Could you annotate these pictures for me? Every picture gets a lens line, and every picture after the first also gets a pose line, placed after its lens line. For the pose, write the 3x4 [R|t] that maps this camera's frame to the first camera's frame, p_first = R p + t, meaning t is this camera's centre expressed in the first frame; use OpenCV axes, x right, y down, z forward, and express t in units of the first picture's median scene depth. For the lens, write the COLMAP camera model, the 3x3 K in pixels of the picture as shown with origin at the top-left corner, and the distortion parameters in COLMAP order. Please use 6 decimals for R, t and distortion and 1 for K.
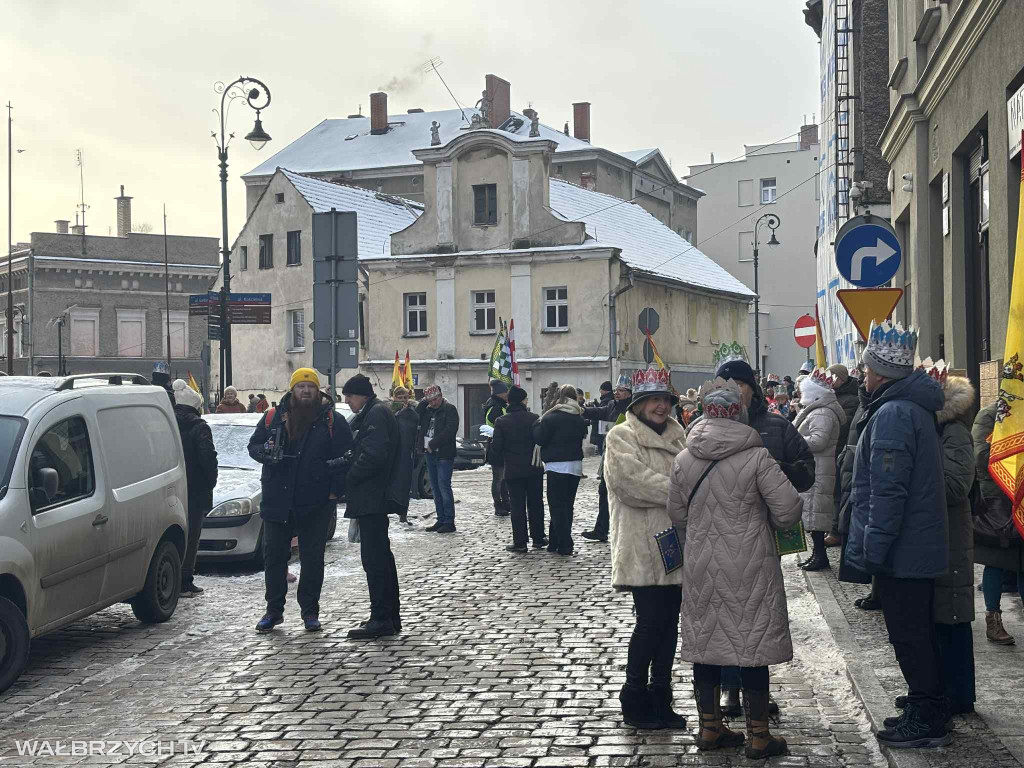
lens RADIAL K [[1581.9, 0, 512.0], [0, 1581.9, 384.0], [0, 0, 1]] dist [0.044561, -0.035085]
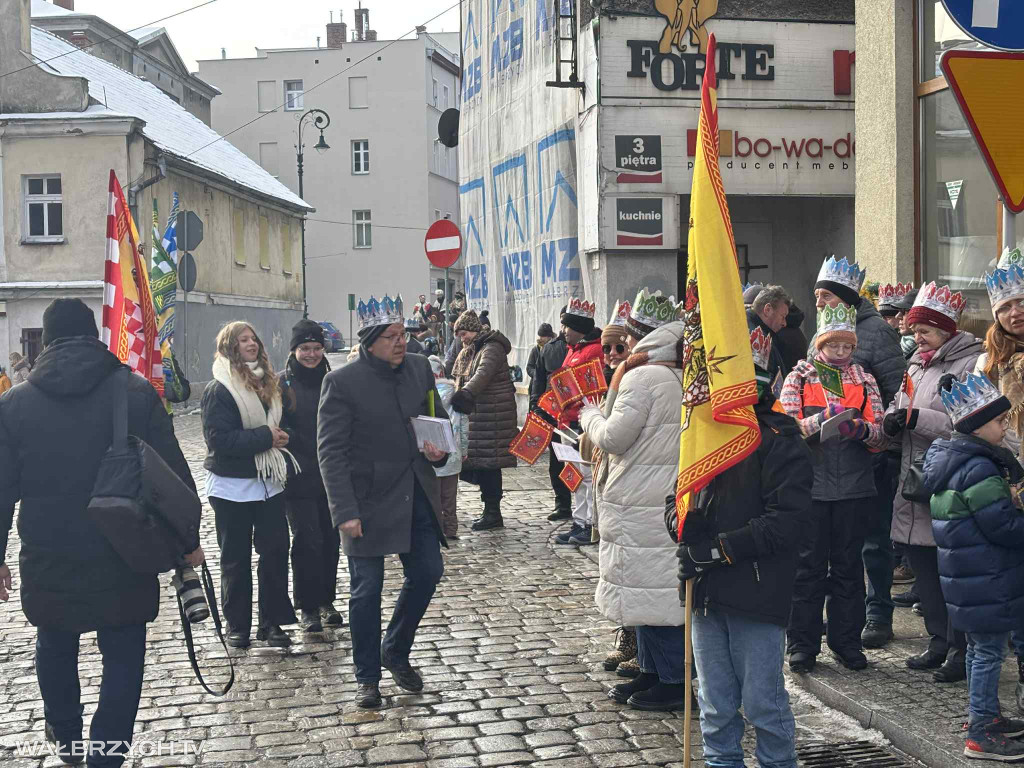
lens RADIAL K [[1581.9, 0, 512.0], [0, 1581.9, 384.0], [0, 0, 1]] dist [0.044561, -0.035085]
pose [[0.946712, -0.008622, 0.321967, -0.001244], [-0.003054, 0.999356, 0.035742, 0.001485], [-0.322068, -0.034821, 0.946076, 0.307679]]
